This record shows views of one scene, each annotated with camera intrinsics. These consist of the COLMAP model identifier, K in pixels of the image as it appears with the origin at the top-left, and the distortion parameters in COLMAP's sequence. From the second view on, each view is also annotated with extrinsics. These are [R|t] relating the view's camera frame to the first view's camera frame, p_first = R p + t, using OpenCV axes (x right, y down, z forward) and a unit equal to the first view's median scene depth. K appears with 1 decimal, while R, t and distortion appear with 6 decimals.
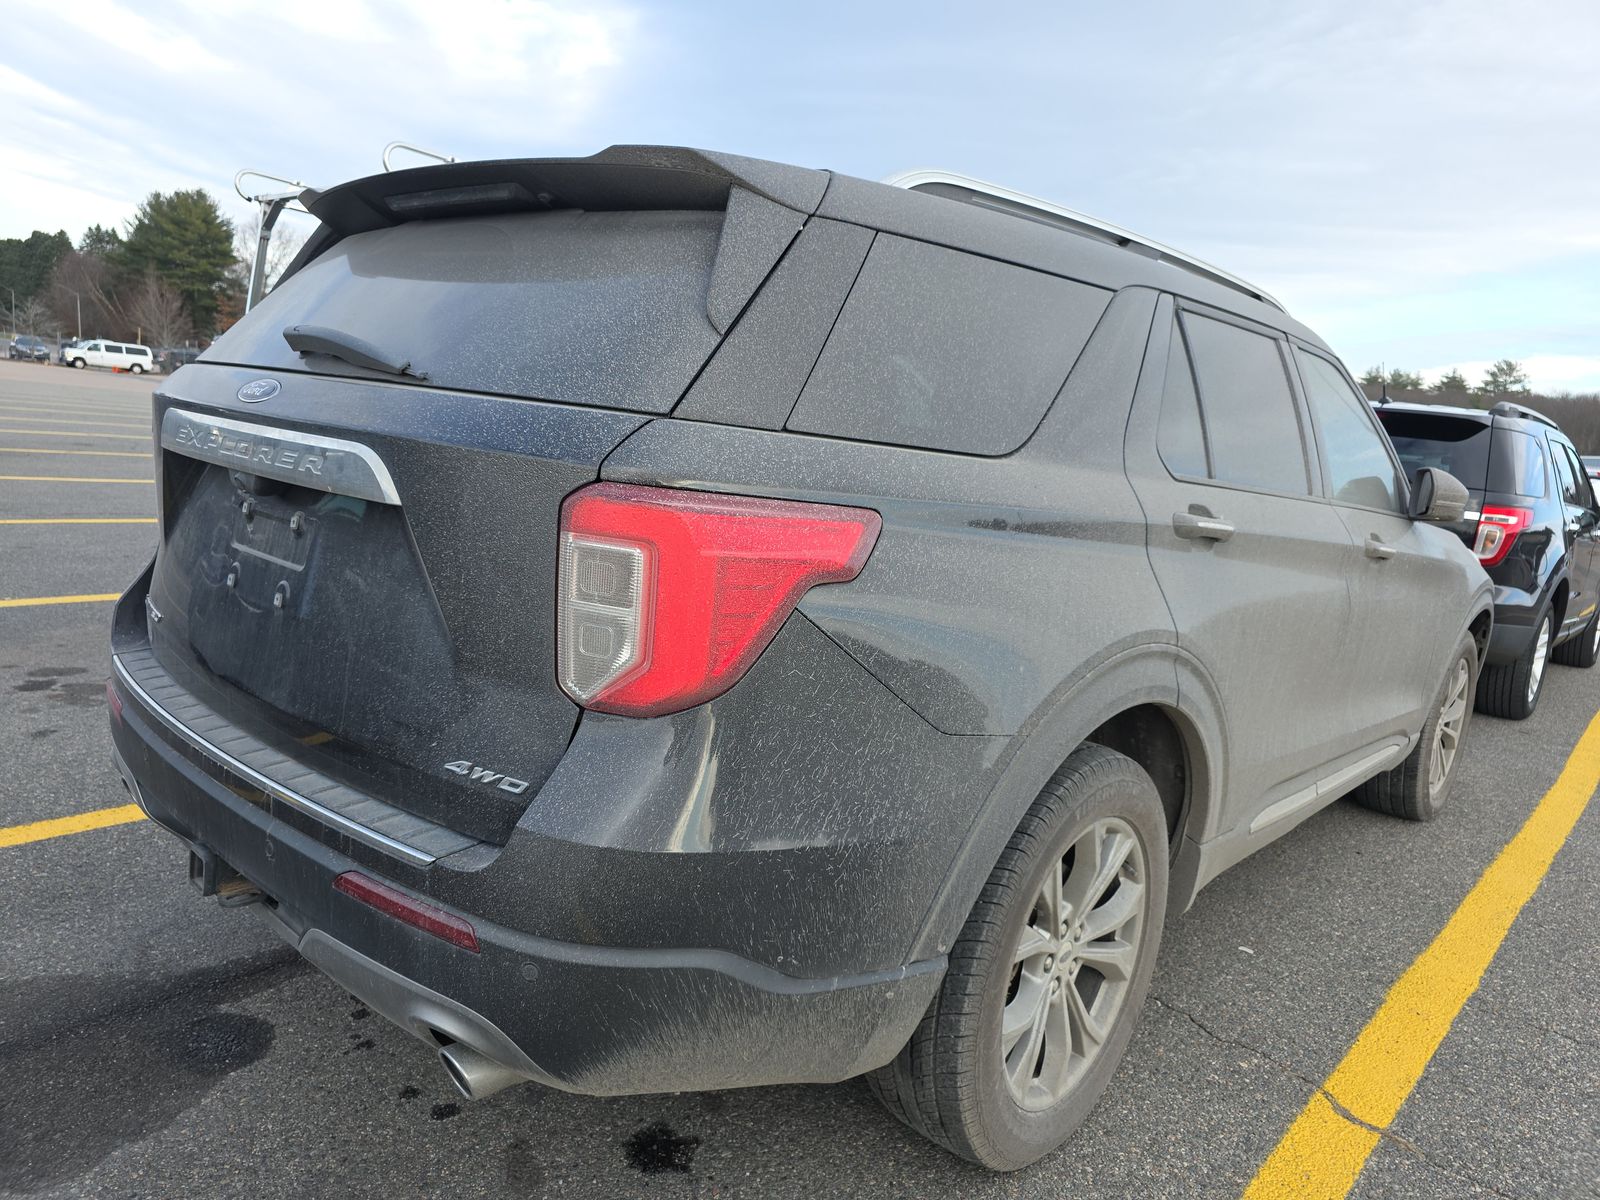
lens RADIAL K [[1087.1, 0, 801.7], [0, 1087.1, 598.0], [0, 0, 1]] dist [0.040343, -0.033921]
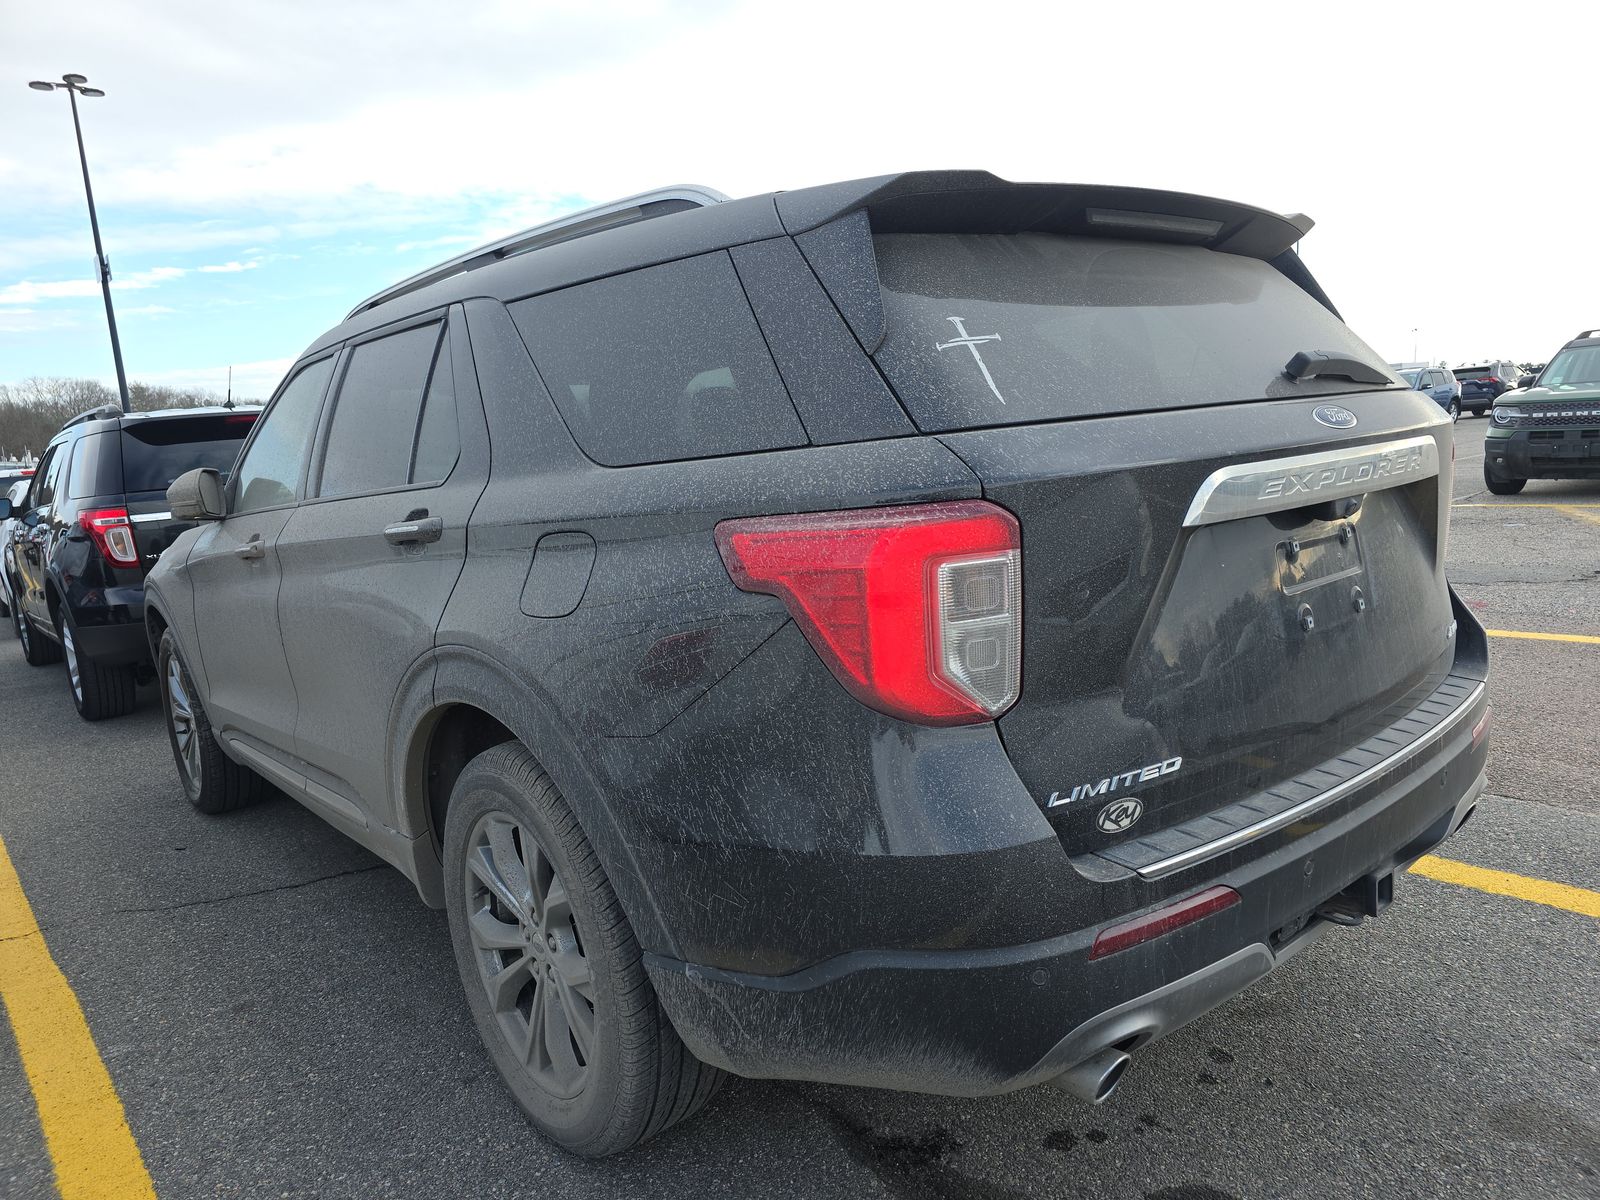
lens RADIAL K [[1087.1, 0, 810.3], [0, 1087.1, 611.6], [0, 0, 1]] dist [0.040343, -0.033921]
pose [[0.119357, -0.269408, 0.955601, -1.771854], [0.249399, 0.939757, 0.233790, -0.426507], [-0.961017, 0.210421, 0.179356, 1.492317]]
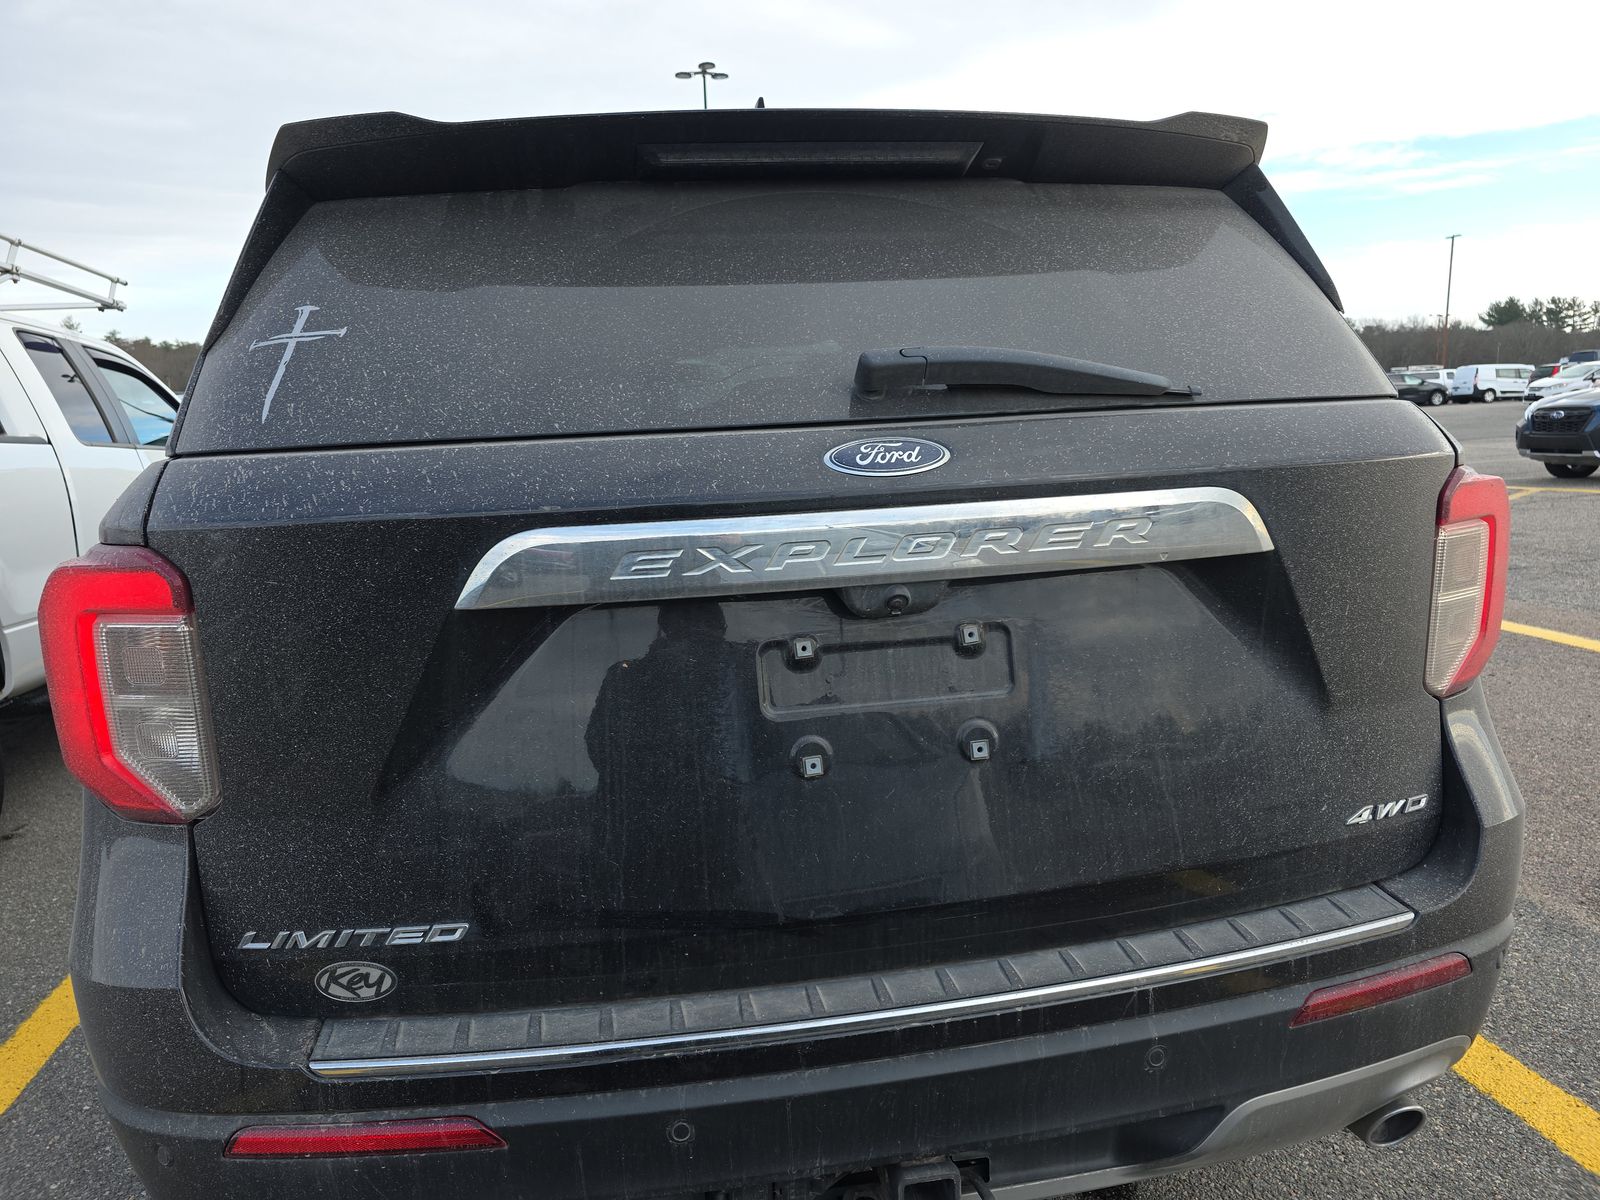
lens RADIAL K [[1087.1, 0, 798.8], [0, 1087.1, 599.5], [0, 0, 1]] dist [0.040343, -0.033921]
pose [[0.601166, -0.258962, 0.756001, -1.165771], [0.232429, 0.961800, 0.144630, -0.240704], [-0.764576, 0.088770, 0.638392, 0.725075]]
